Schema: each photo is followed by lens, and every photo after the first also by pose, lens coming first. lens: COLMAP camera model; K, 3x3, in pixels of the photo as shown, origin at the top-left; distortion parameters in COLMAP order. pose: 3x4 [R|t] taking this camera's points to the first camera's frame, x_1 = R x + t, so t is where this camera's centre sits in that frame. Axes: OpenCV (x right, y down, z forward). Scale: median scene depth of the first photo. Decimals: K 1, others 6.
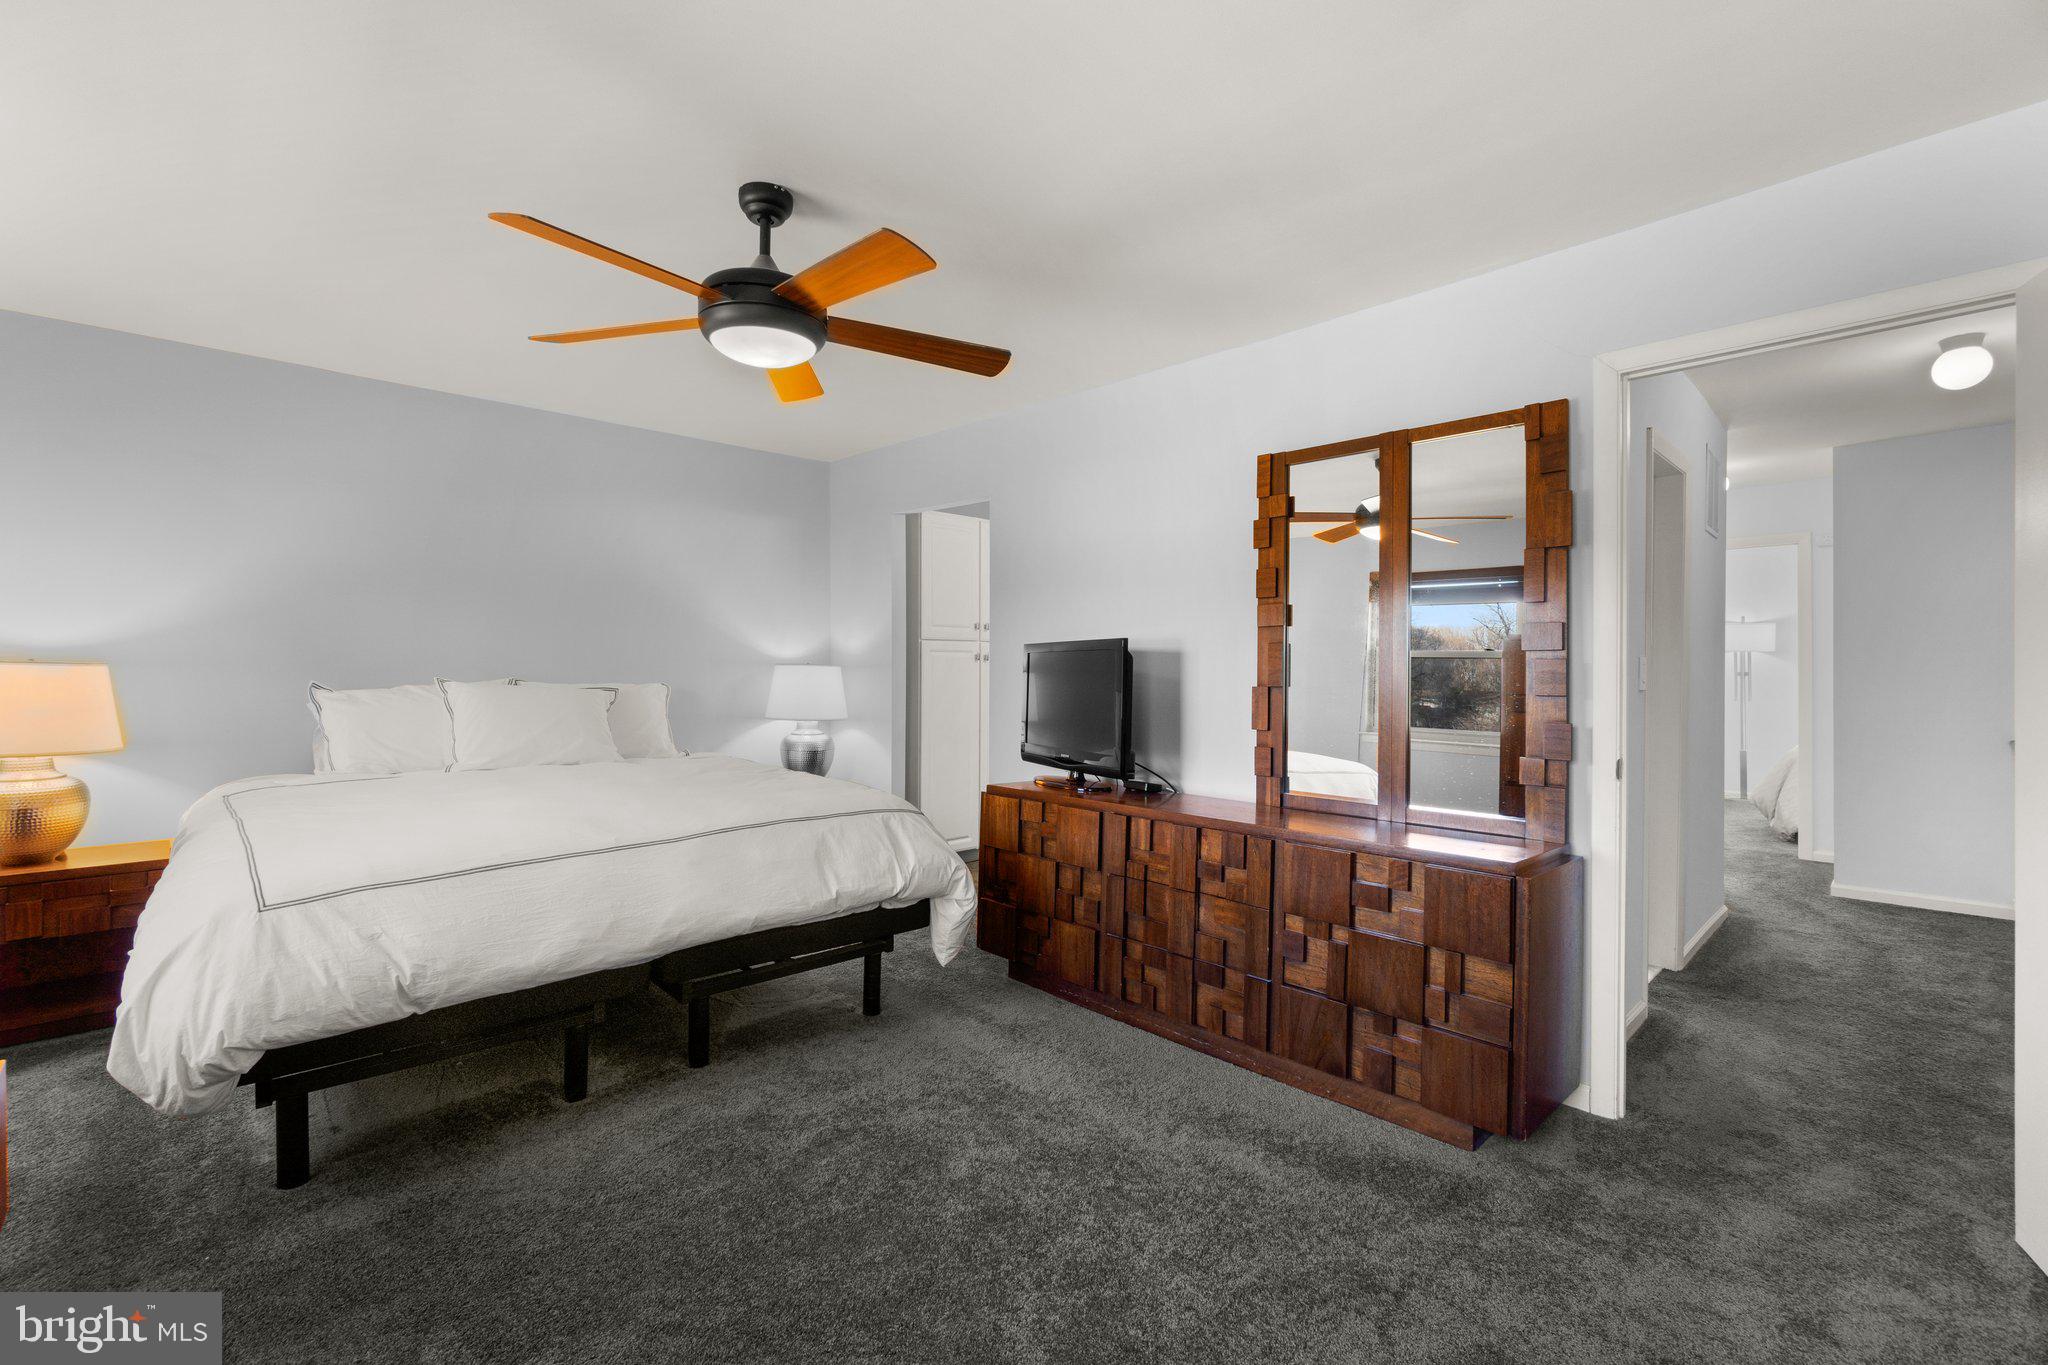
lens RADIAL K [[888.2, 0, 1017.5], [0, 888.2, 678.7], [0, 0, 1]] dist [-0.006390, 0.002050]
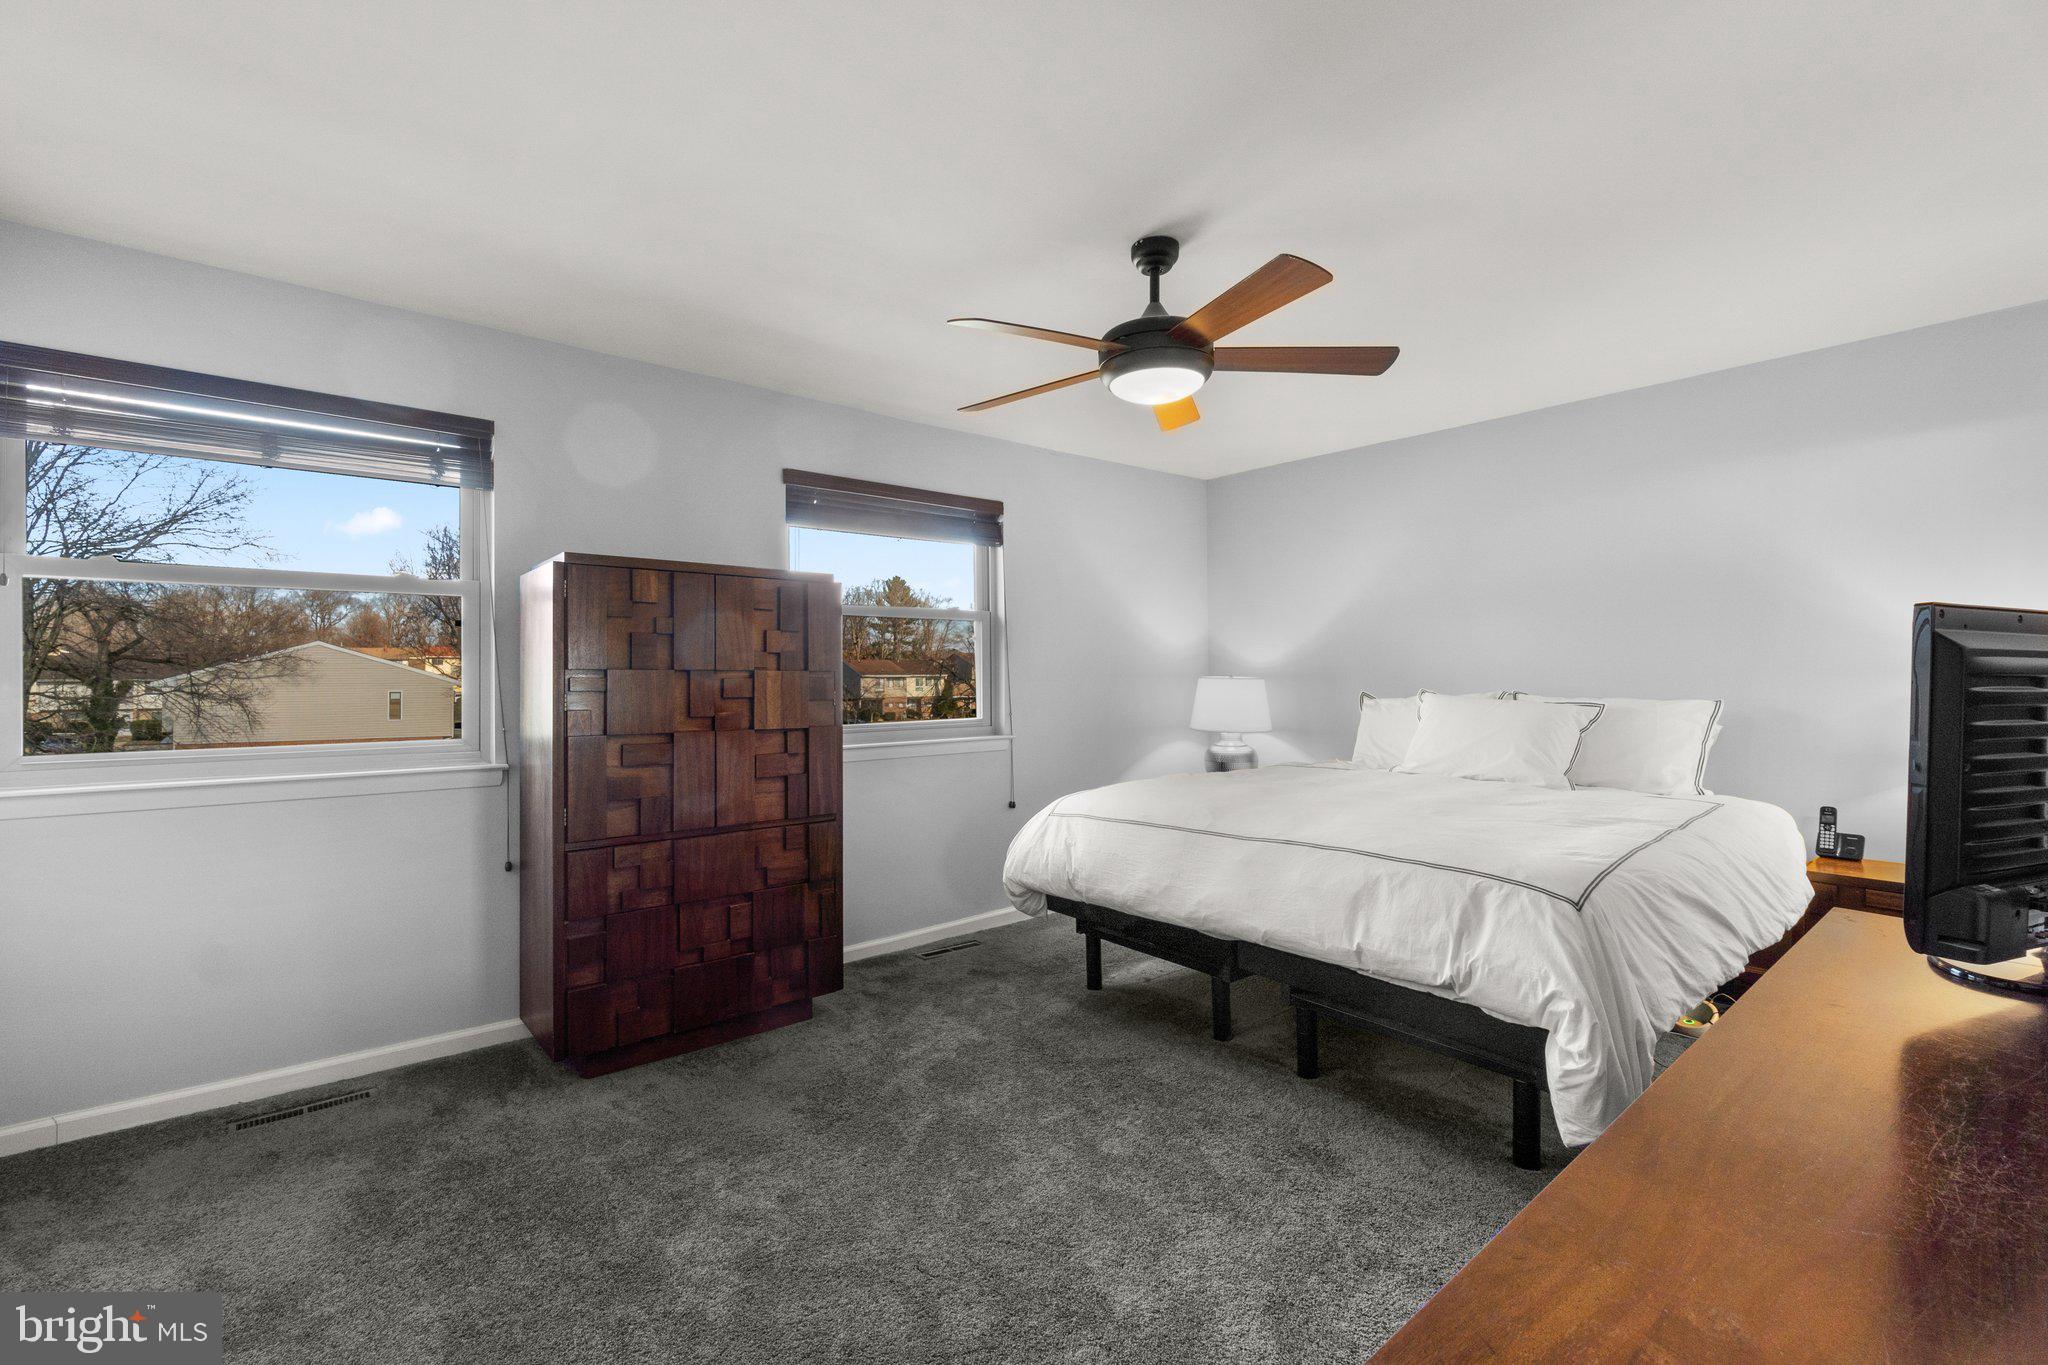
lens RADIAL K [[888.2, 0, 1014.8], [0, 888.2, 677.7], [0, 0, 1]] dist [-0.006390, 0.002050]
pose [[-0.066002, -0.003455, -0.997814, 0.661248], [-0.016275, 0.999865, -0.002385, -0.006854], [0.997687, 0.016082, -0.066049, 0.727796]]
